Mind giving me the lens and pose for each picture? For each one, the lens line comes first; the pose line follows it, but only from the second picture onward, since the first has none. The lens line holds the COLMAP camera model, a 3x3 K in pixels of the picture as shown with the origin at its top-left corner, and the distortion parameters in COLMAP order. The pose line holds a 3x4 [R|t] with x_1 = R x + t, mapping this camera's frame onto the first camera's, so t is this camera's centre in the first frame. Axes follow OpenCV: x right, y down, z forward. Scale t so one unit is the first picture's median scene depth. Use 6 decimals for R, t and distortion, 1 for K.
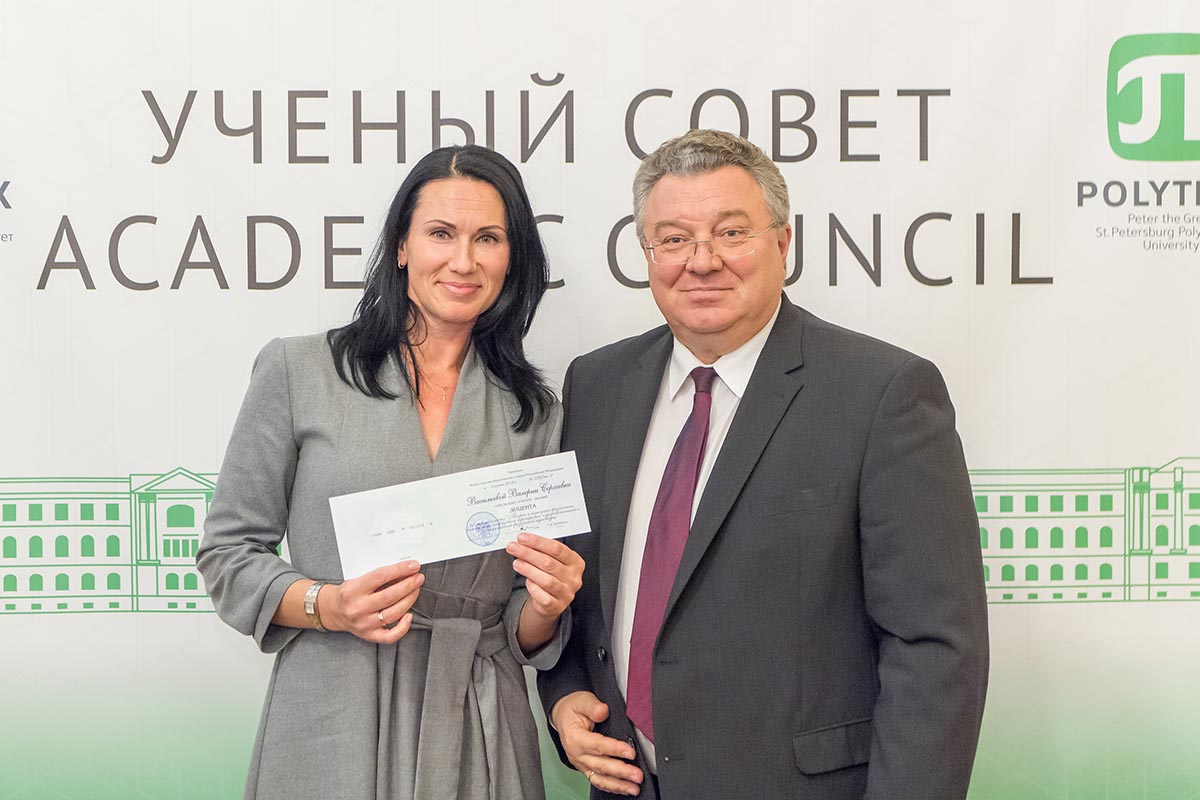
lens RADIAL K [[2339.5, 0, 565.1], [0, 2339.5, 401.6], [0, 0, 1]] dist [0.009466, -0.094150]
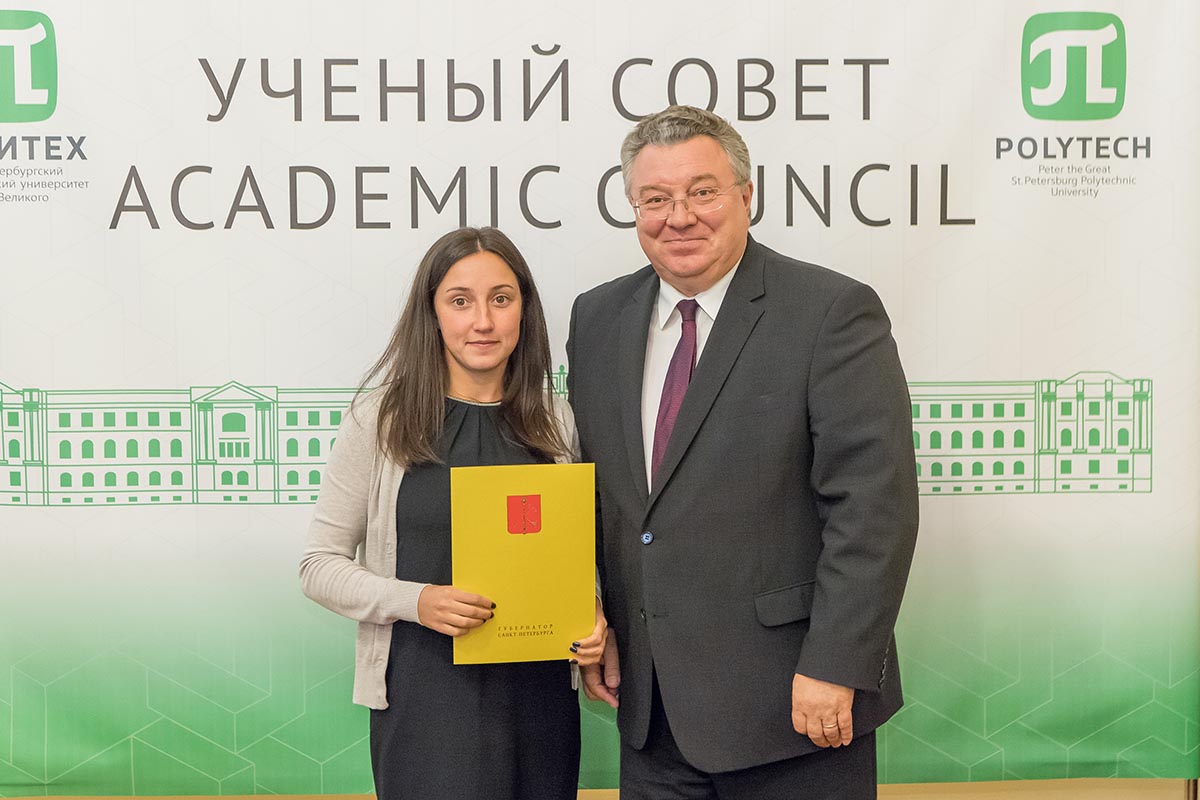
lens RADIAL K [[2229.4, 0, 602.9], [0, 2229.4, 375.8], [0, 0, 1]] dist [-0.023805, 0.185730]
pose [[0.999673, -0.001218, 0.025537, -0.007825], [0.000497, 0.999601, 0.028236, -0.005899], [-0.025561, -0.028214, 0.999275, -0.119962]]
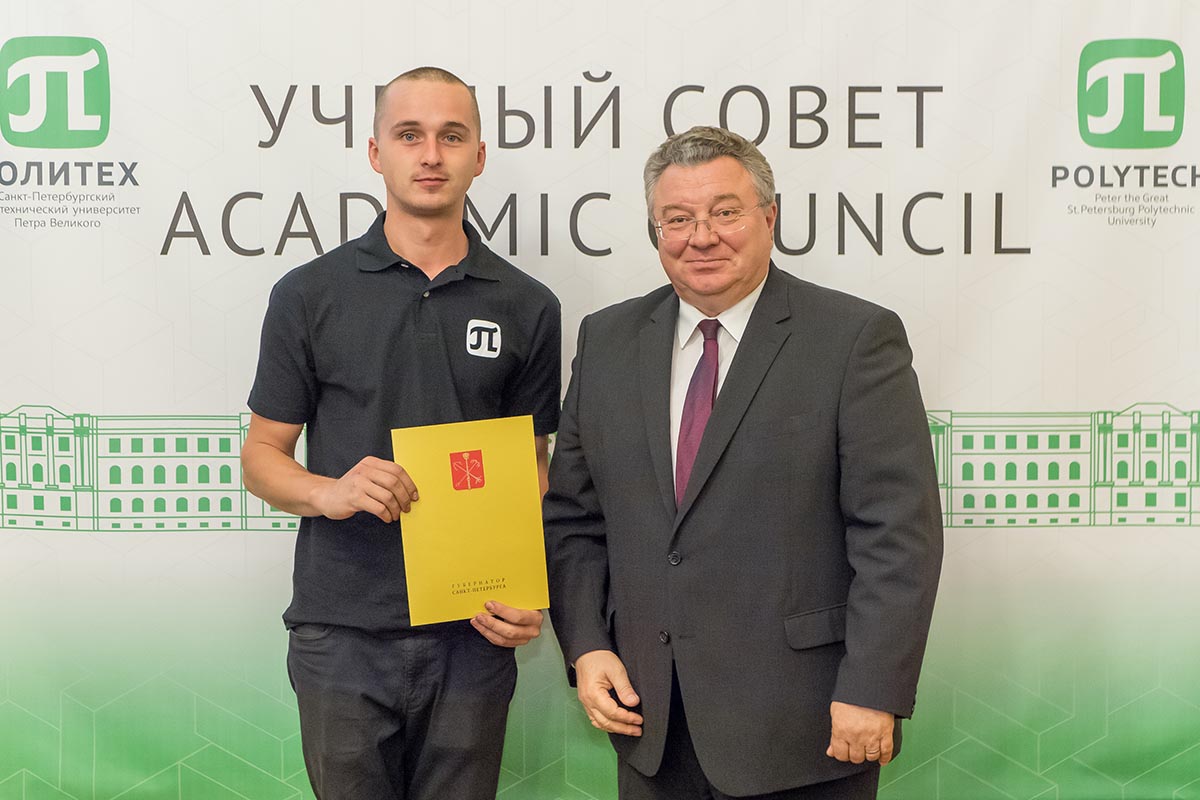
lens RADIAL K [[2485.0, 0, 620.4], [0, 2485.0, 414.4], [0, 0, 1]] dist [0.001828, -0.037283]
pose [[0.999971, 0.004655, -0.005981, 0.012138], [-0.004500, 0.999662, 0.025598, -0.000989], [0.006098, -0.025570, 0.999654, -0.242742]]
